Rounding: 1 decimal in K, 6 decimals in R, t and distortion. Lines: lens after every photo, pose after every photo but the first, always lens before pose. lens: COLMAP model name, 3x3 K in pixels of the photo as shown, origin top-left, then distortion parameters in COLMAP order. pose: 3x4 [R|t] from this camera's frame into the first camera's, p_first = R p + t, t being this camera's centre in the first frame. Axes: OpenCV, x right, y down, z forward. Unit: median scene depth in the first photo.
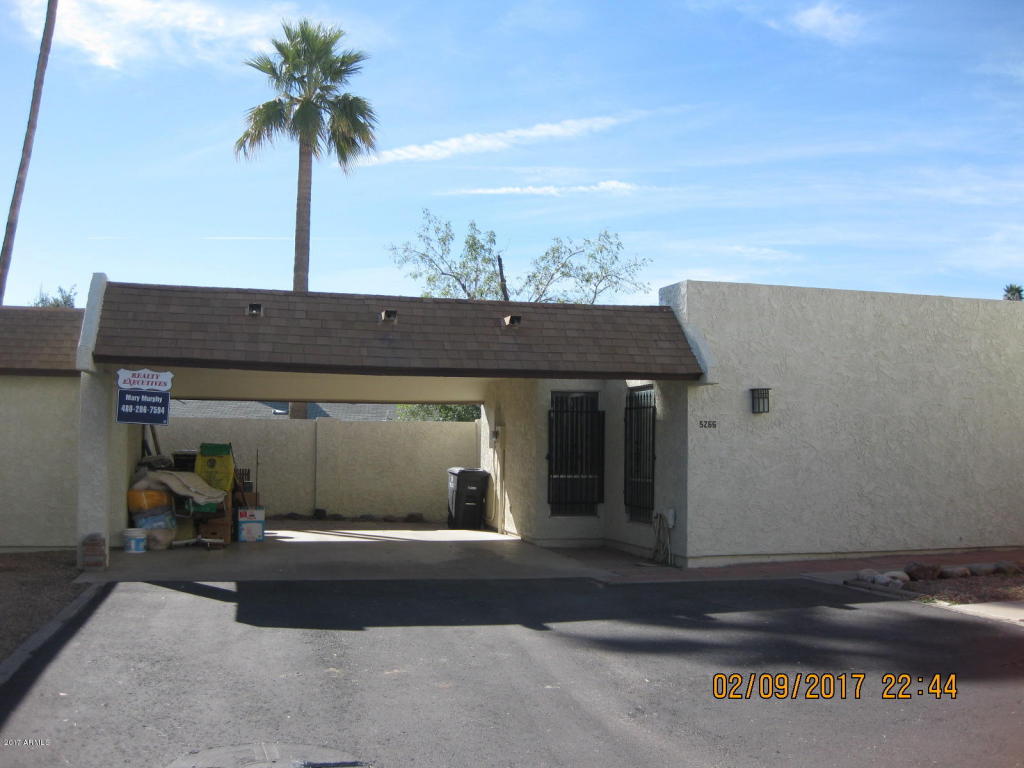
lens RADIAL K [[1051.8, 0, 506.0], [0, 1051.8, 382.0], [0, 0, 1]] dist [-0.174104, 0.127003]
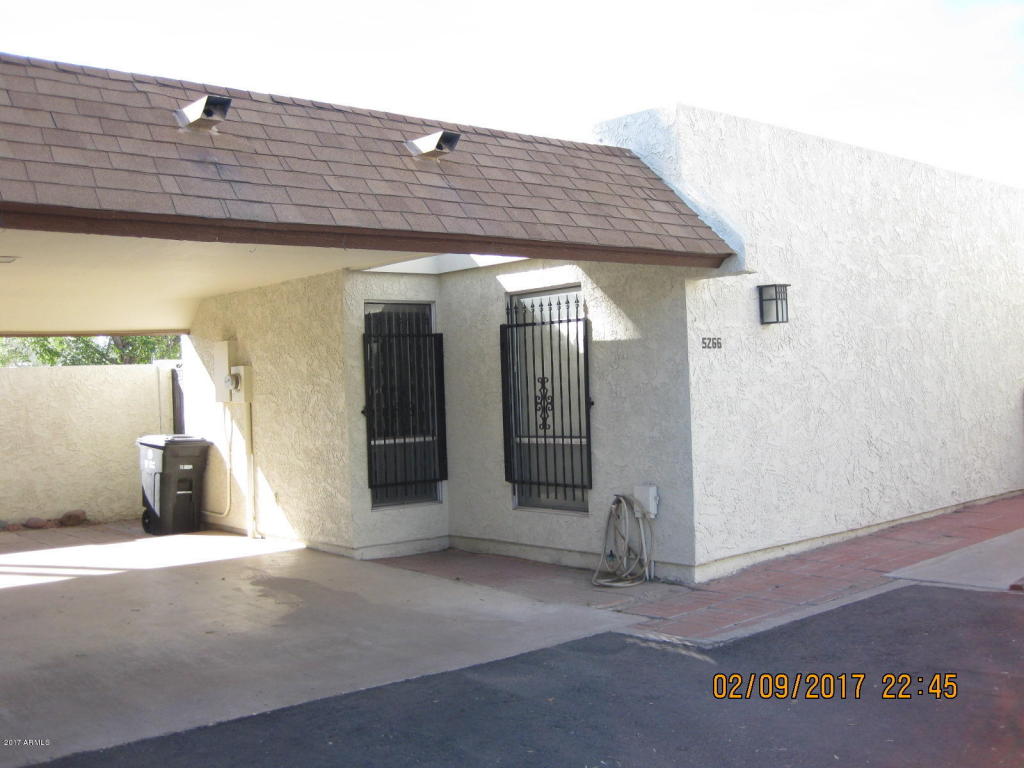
lens RADIAL K [[1051.8, 0, 506.0], [0, 1051.8, 382.0], [0, 0, 1]] dist [-0.174104, 0.127003]
pose [[0.898838, -0.040961, 0.436362, -0.172047], [0.018347, 0.998267, 0.055914, 0.026044], [-0.437897, -0.042252, 0.898032, 0.490108]]
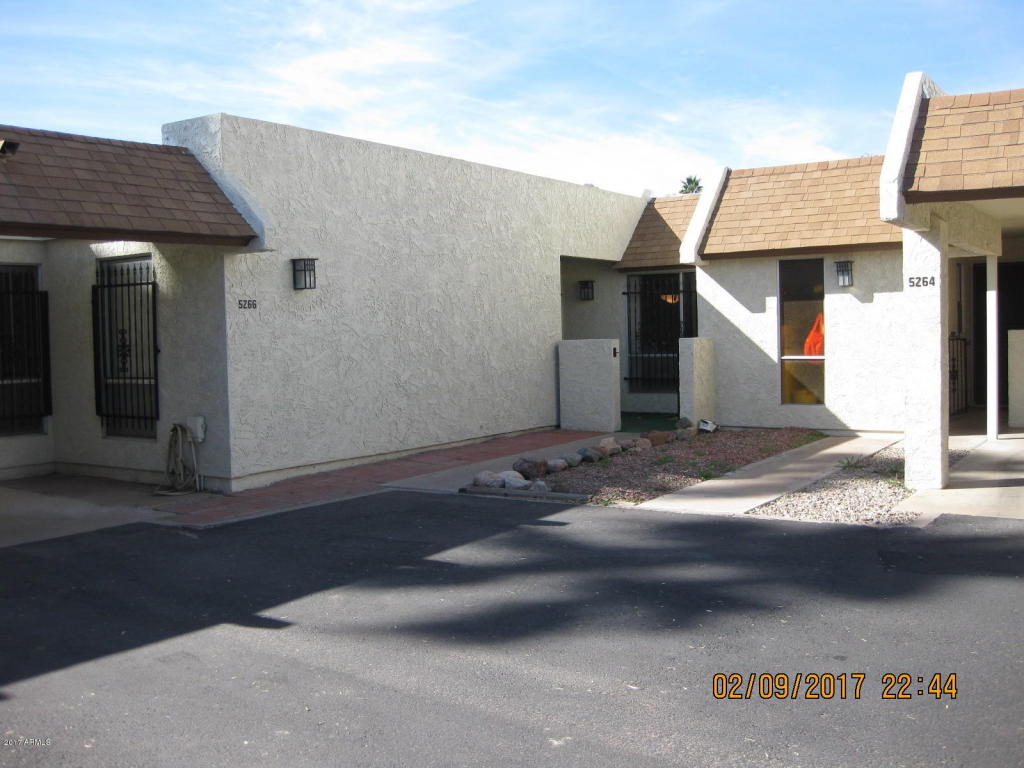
lens RADIAL K [[1051.8, 0, 506.0], [0, 1051.8, 382.0], [0, 0, 1]] dist [-0.174104, 0.127003]
pose [[0.746124, -0.058564, 0.663226, -0.169772], [-0.012734, 0.994687, 0.102158, 0.016156], [-0.665685, -0.084668, 0.741414, 0.289569]]
